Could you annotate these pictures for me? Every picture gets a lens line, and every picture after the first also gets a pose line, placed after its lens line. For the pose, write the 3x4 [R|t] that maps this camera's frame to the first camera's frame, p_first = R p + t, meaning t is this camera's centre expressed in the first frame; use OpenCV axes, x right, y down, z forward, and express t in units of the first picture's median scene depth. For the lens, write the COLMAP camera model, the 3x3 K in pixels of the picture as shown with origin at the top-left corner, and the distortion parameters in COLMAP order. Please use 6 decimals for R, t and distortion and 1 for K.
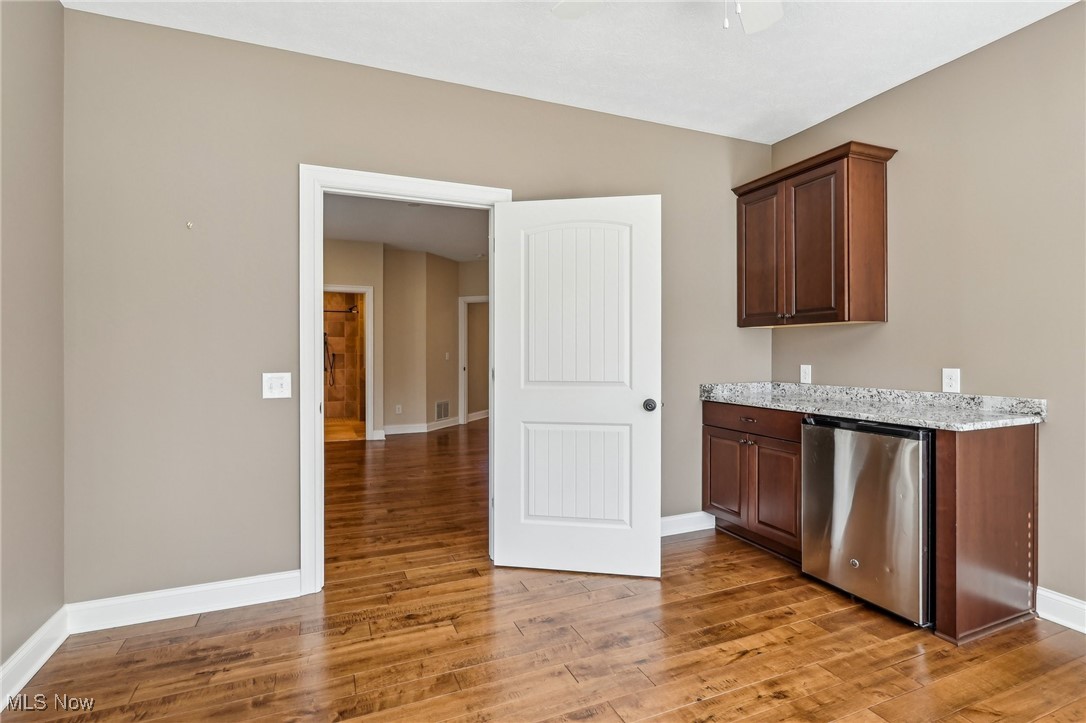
lens RADIAL K [[518.0, 0, 534.2], [0, 518.0, 360.7], [0, 0, 1]] dist [-0.002106, -0.000491]
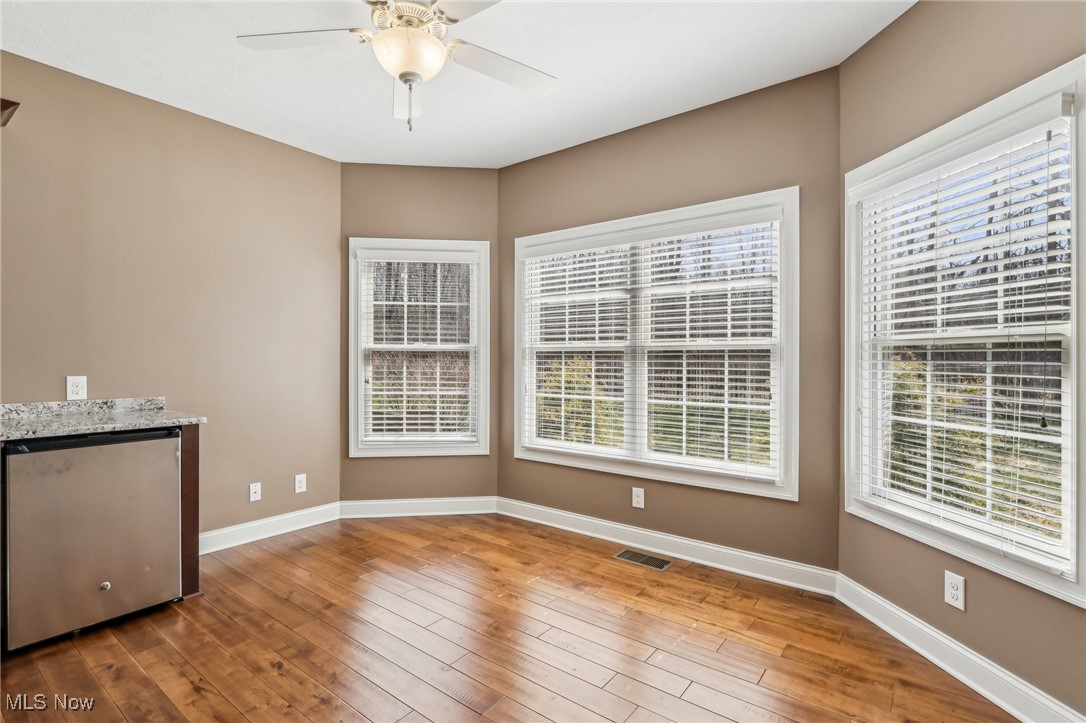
lens RADIAL K [[518.0, 0, 542.8], [0, 518.0, 362.6], [0, 0, 1]] dist [-0.002106, -0.000491]
pose [[-0.502374, -0.007130, 0.864621, -0.575785], [0.010211, 0.999847, 0.014178, -0.018252], [-0.864590, 0.015952, -0.502224, 0.768192]]
